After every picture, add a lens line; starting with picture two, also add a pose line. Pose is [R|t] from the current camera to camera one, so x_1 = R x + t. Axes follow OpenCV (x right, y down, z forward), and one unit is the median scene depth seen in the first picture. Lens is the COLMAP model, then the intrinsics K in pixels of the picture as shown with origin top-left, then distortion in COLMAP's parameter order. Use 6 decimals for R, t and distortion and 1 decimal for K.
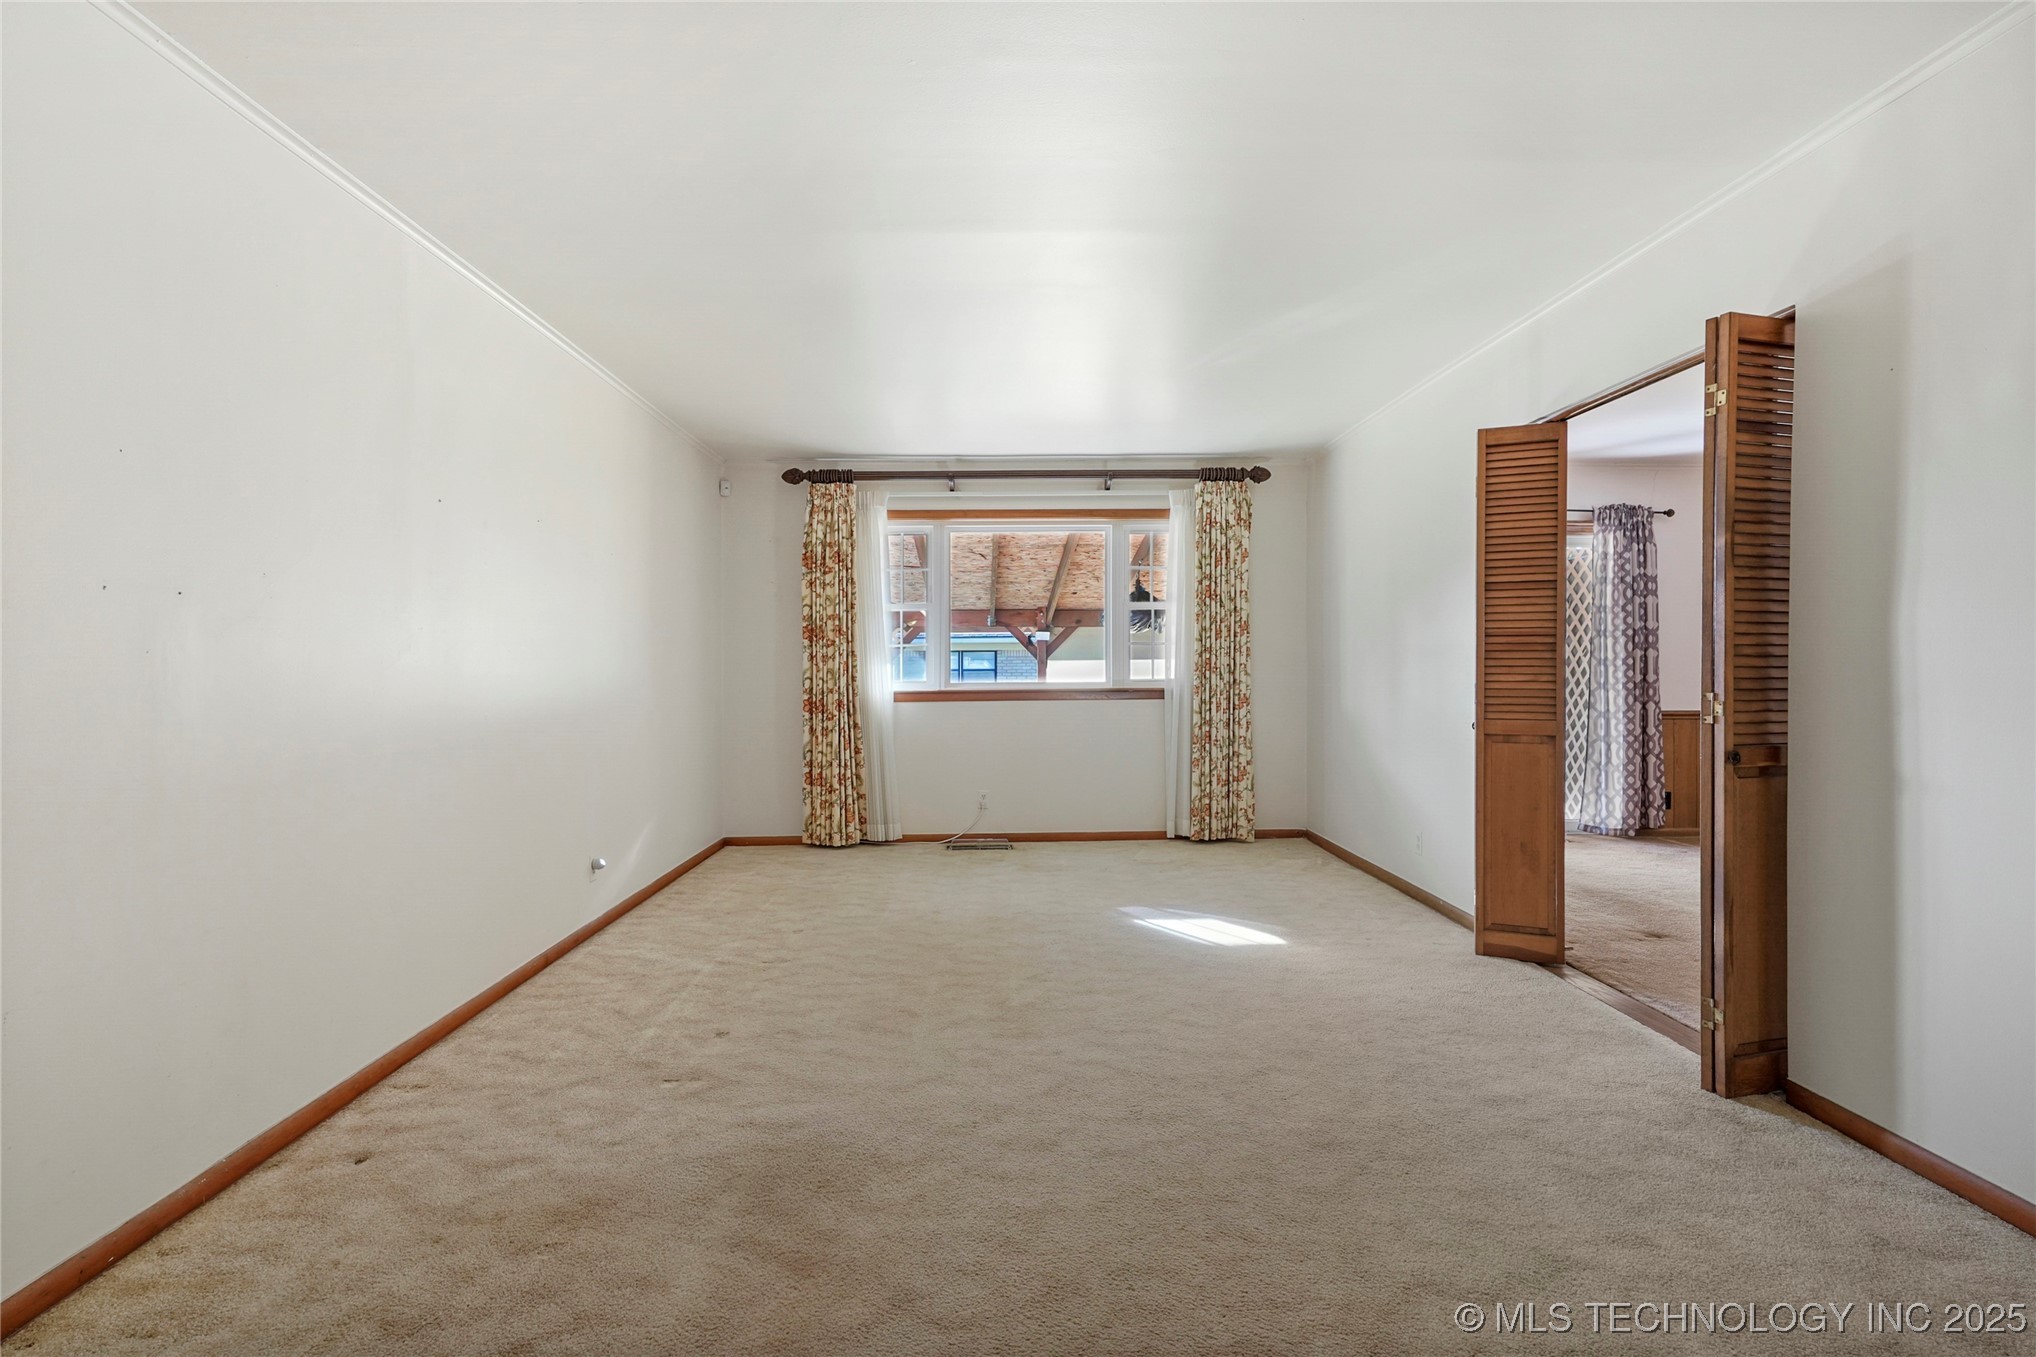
lens RADIAL K [[968.5, 0, 1015.1], [0, 968.5, 678.9], [0, 0, 1]] dist [-0.006082, 0.004961]
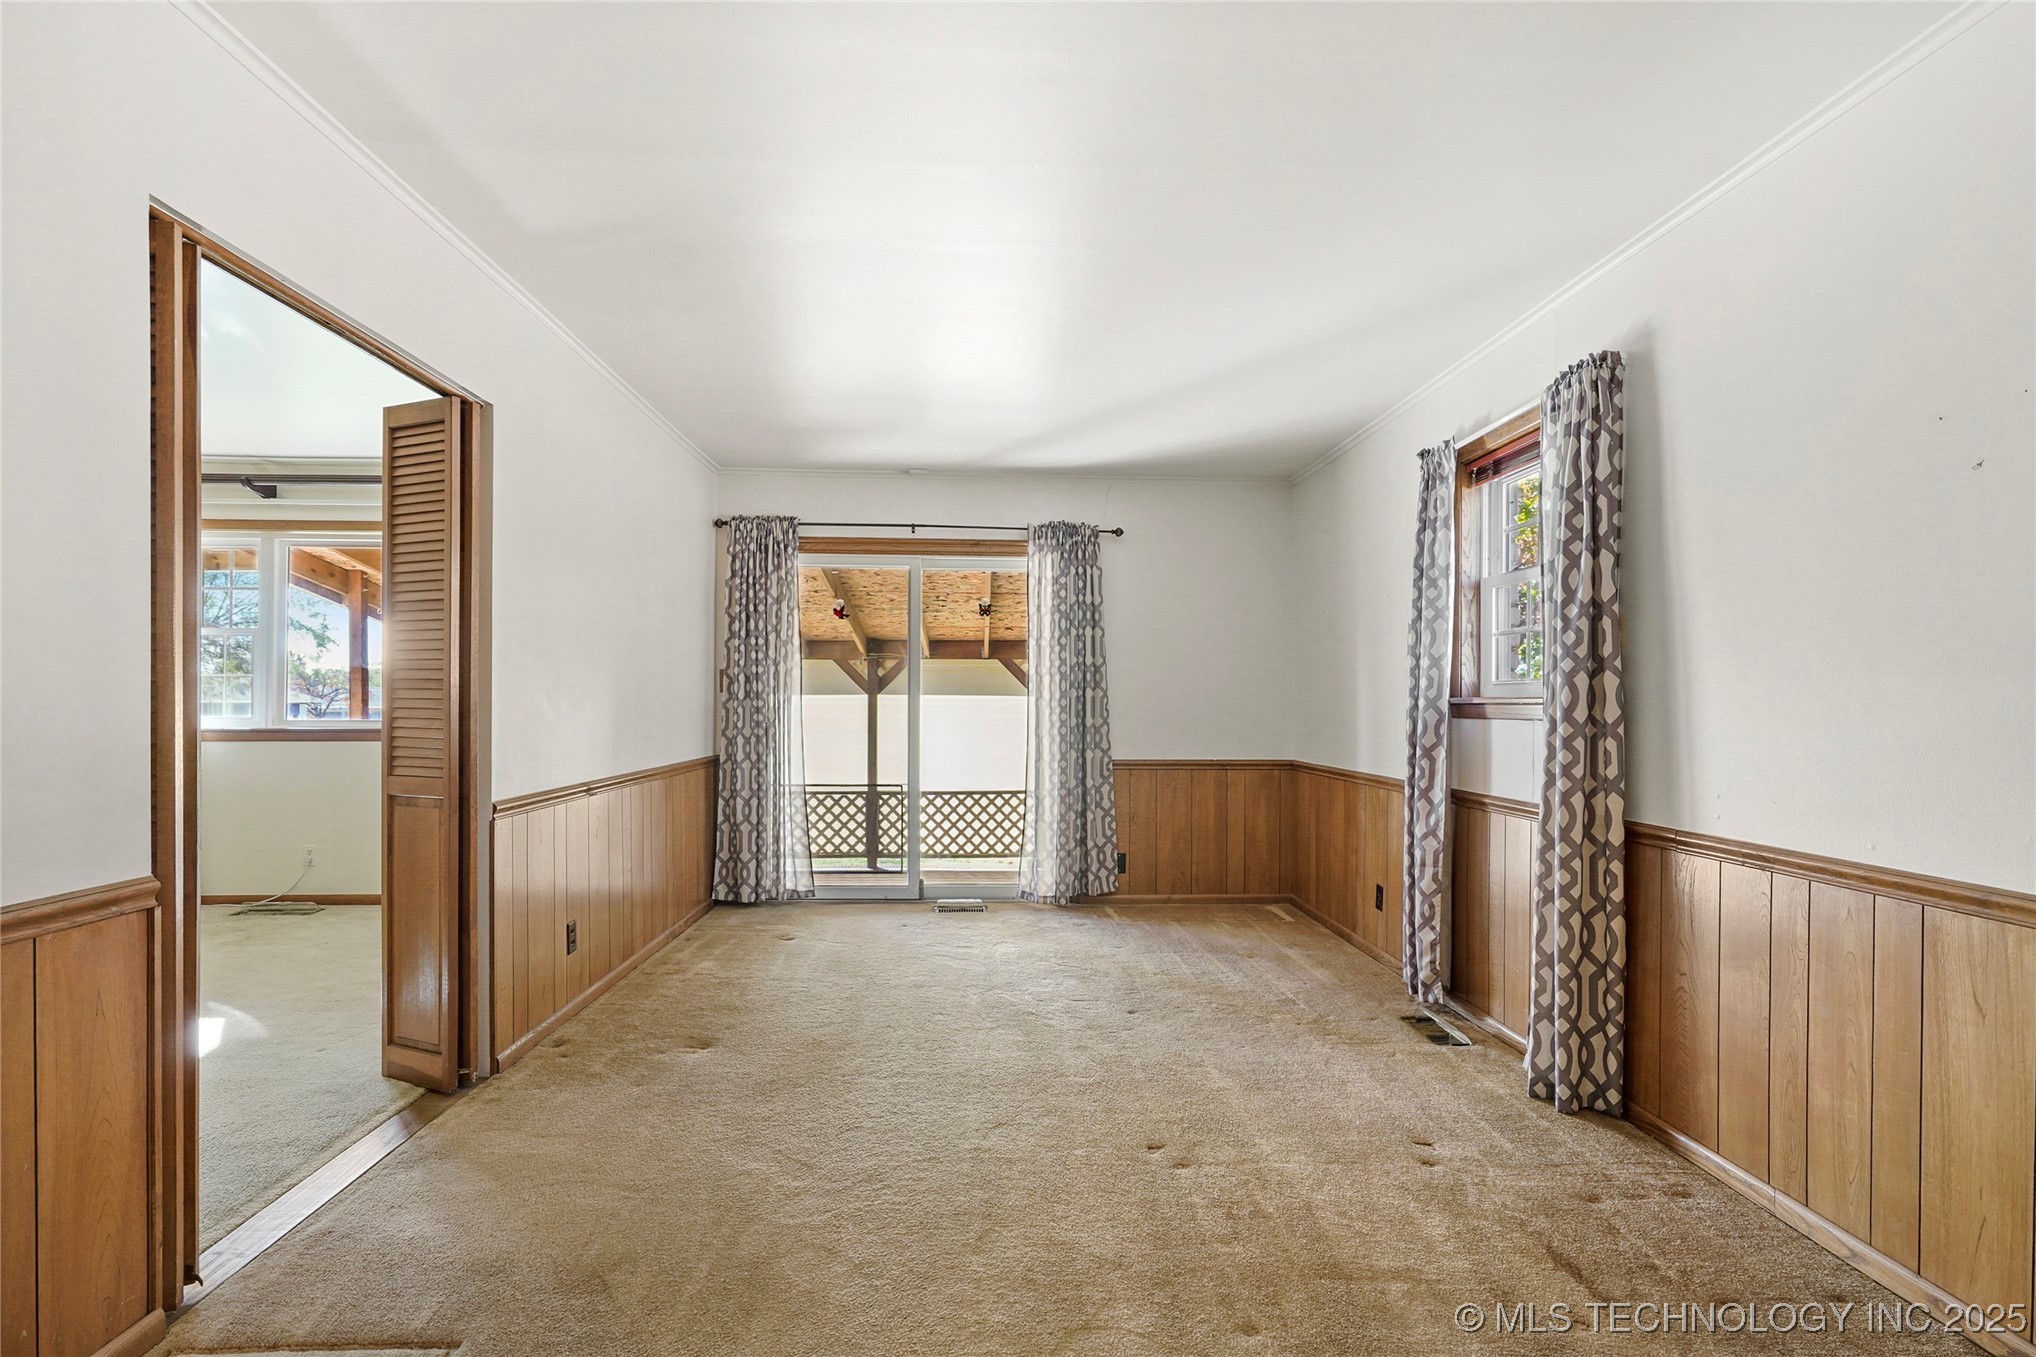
lens RADIAL K [[968.5, 0, 1025.4], [0, 968.5, 698.3], [0, 0, 1]] dist [-0.006082, 0.004961]
pose [[0.999956, 0.009249, -0.001480, 0.599850], [-0.009266, 0.999880, -0.012409, -0.010749], [0.001365, 0.012422, 0.999922, 0.131894]]
